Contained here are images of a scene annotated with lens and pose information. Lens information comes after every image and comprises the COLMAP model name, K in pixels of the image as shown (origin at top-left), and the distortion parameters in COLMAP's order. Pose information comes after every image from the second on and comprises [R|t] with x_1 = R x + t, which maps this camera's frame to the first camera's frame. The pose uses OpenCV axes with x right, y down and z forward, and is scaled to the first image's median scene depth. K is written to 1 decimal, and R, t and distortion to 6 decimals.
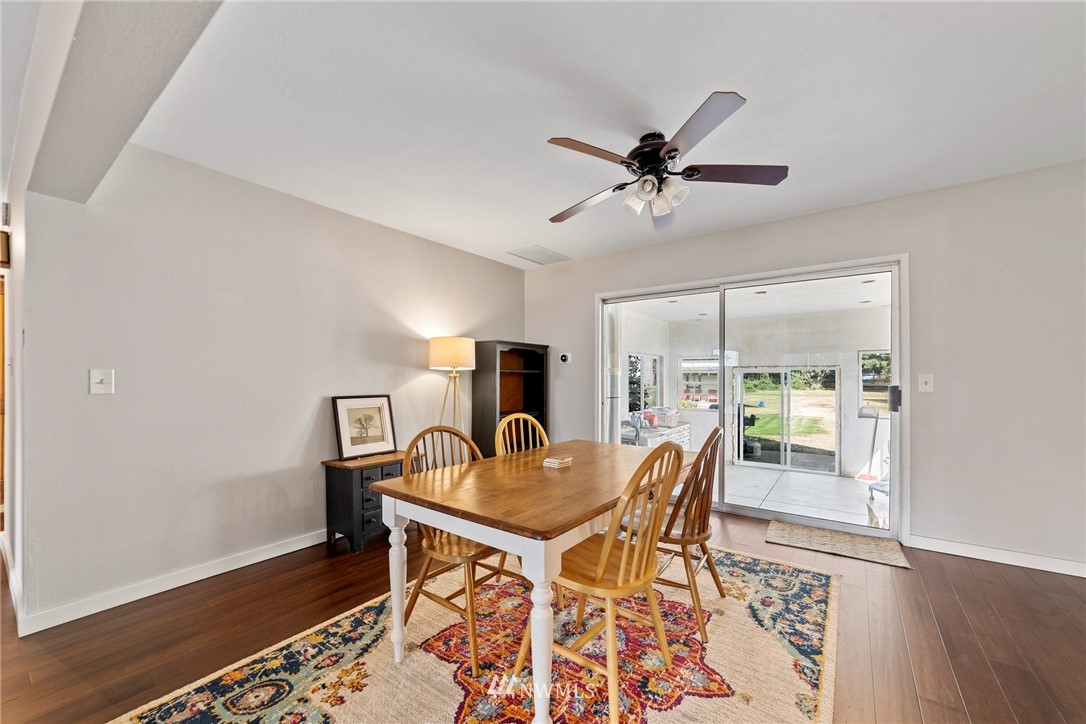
lens RADIAL K [[422.0, 0, 542.3], [0, 422.0, 376.4], [0, 0, 1]] dist [-0.020900, 0.005991]
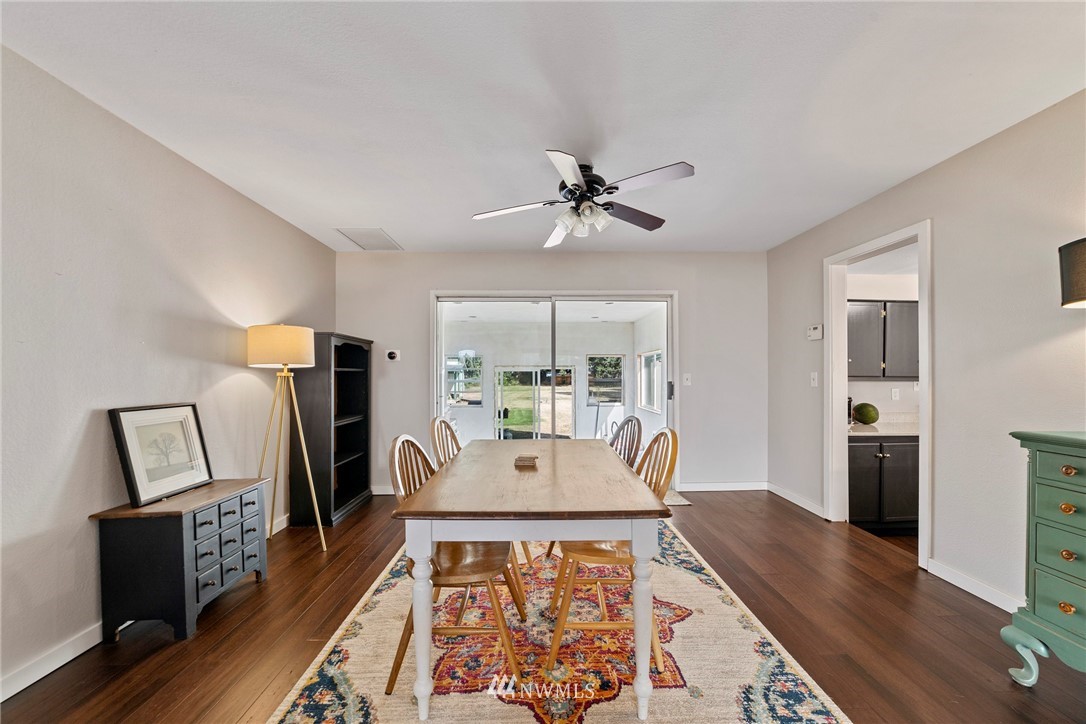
lens RADIAL K [[422.6, 0, 548.8], [0, 422.6, 373.4], [0, 0, 1]] dist [-0.021370, 0.006259]
pose [[0.791041, 0.000150, 0.611764, -0.360471], [0.001002, 0.999998, -0.001542, -0.003685], [-0.611763, 0.001833, 0.791039, 0.101471]]
